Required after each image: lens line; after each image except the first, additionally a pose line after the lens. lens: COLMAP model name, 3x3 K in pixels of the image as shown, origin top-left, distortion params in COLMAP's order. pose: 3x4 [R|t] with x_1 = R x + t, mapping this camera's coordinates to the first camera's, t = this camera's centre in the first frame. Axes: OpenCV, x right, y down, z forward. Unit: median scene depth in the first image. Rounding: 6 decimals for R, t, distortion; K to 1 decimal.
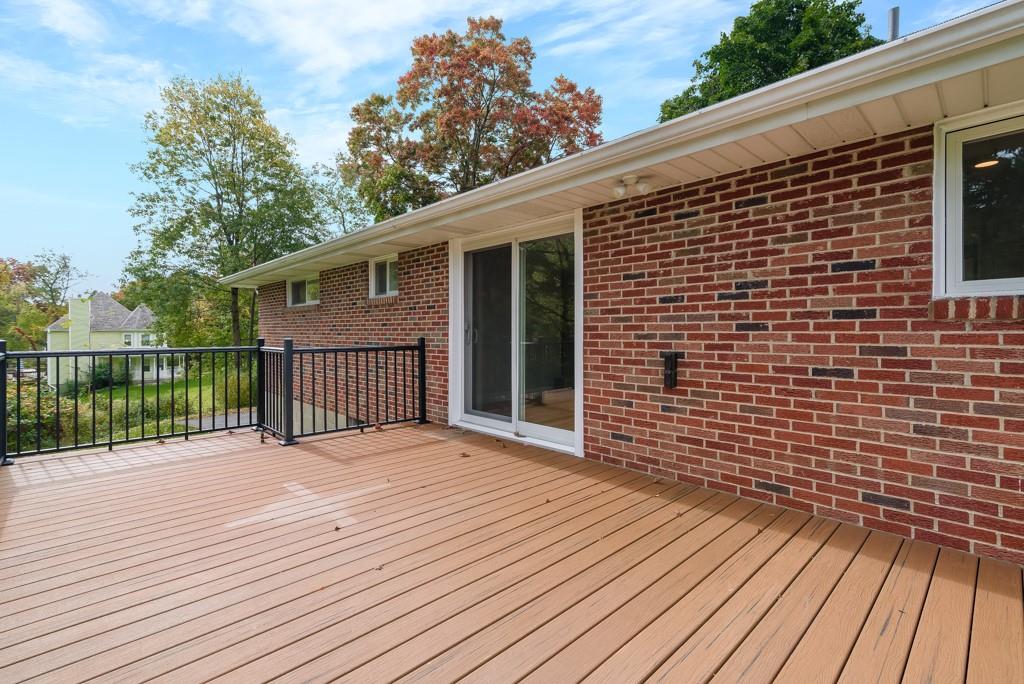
lens RADIAL K [[464.9, 0, 515.2], [0, 464.9, 340.3], [0, 0, 1]] dist [0.022549, 0.000089]
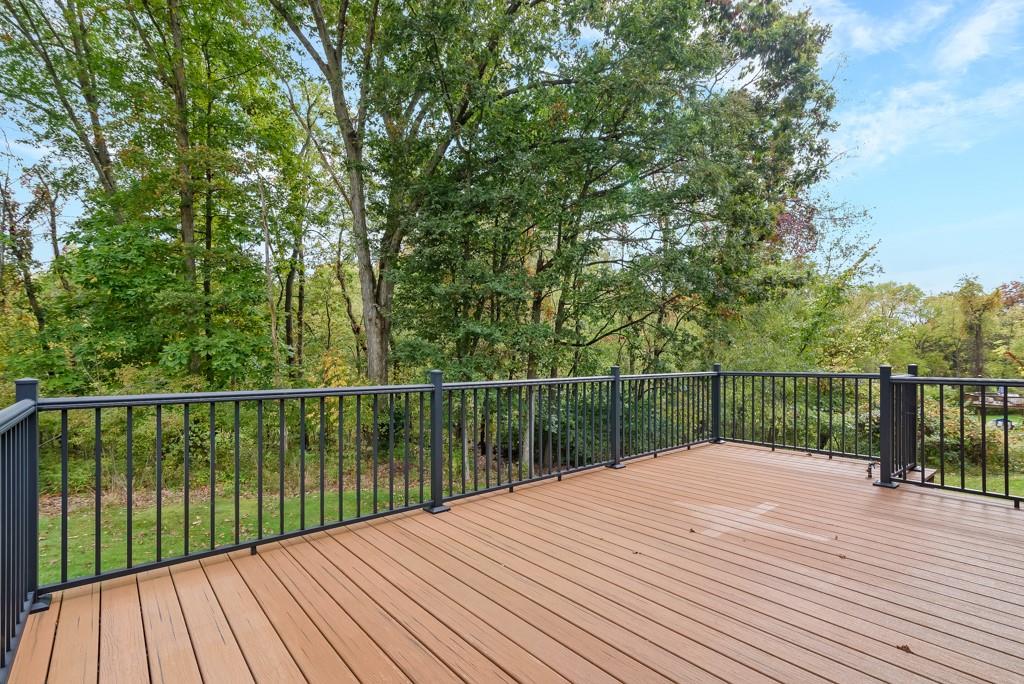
lens RADIAL K [[464.9, 0, 515.2], [0, 464.9, 340.3], [0, 0, 1]] dist [0.022549, 0.000089]
pose [[-0.055561, -0.043586, -0.997504, 0.621927], [-0.005632, 0.999045, -0.043339, -0.015007], [0.998439, 0.003210, -0.055753, 0.466439]]
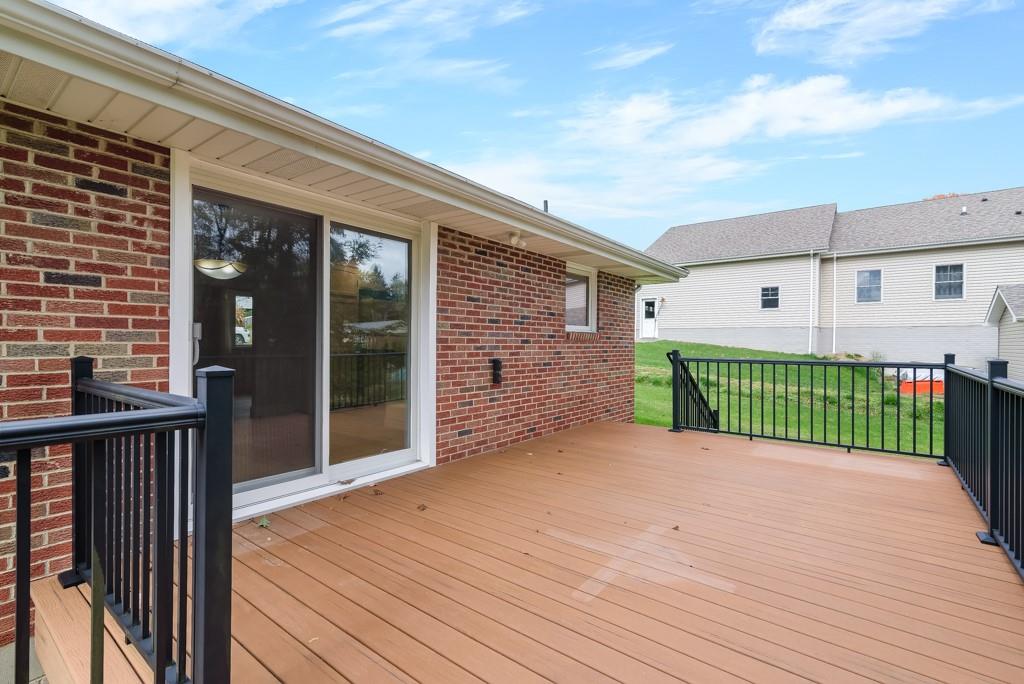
lens RADIAL K [[464.9, 0, 515.2], [0, 464.9, 340.3], [0, 0, 1]] dist [0.022549, 0.000089]
pose [[-0.154695, -0.002755, 0.987958, -1.059711], [0.001567, 0.999994, 0.003034, -0.034321], [-0.987961, 0.002017, -0.154690, 1.159525]]
